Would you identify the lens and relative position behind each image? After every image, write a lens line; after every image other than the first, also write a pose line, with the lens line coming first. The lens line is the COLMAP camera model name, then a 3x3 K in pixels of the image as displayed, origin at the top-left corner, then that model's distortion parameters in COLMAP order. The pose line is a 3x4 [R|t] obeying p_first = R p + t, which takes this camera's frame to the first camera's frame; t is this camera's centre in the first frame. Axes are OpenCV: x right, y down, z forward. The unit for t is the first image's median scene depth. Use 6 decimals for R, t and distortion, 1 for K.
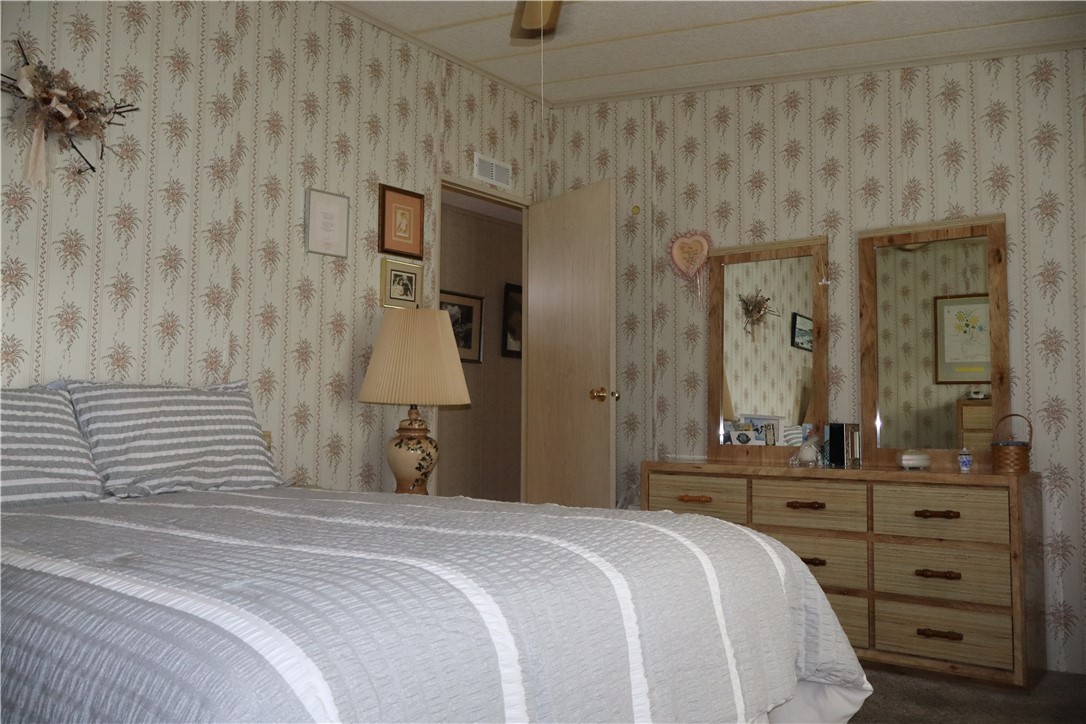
lens RADIAL K [[905.3, 0, 543.6], [0, 905.3, 362.3], [0, 0, 1]] dist [-0.004807, 0.001715]
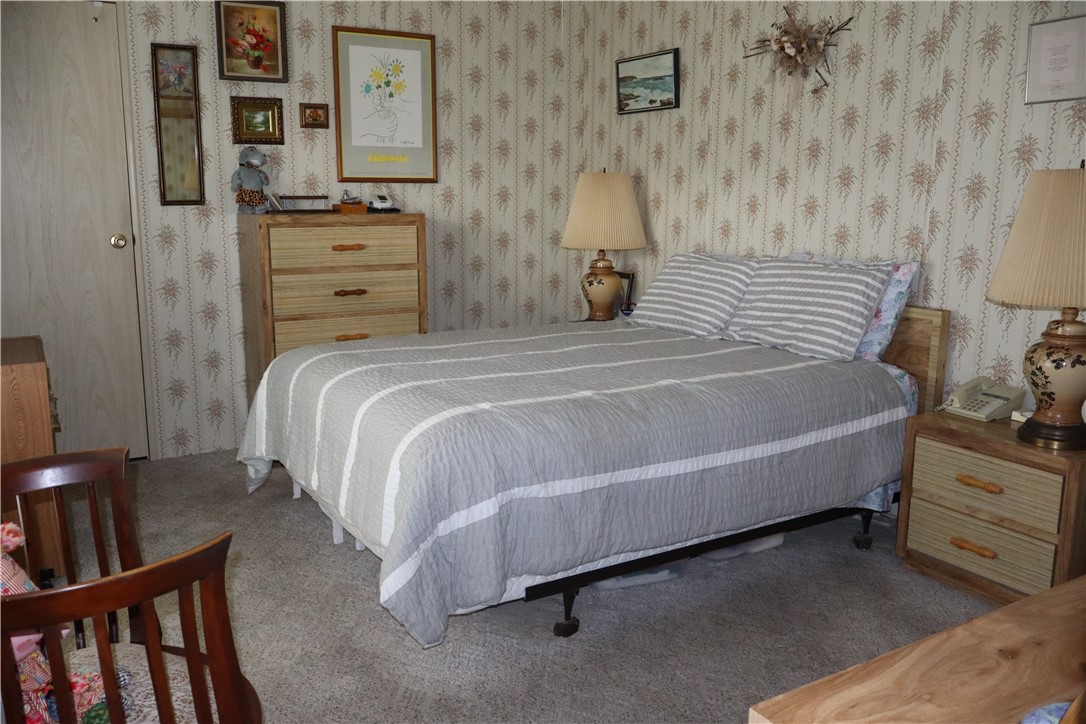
lens RADIAL K [[905.3, 0, 543.7], [0, 905.3, 361.1], [0, 0, 1]] dist [-0.004807, 0.001715]
pose [[-0.367842, 0.169683, -0.914276, 0.776169], [0.054451, 0.985454, 0.160986, -0.052642], [0.928293, 0.009434, -0.371730, 0.992941]]
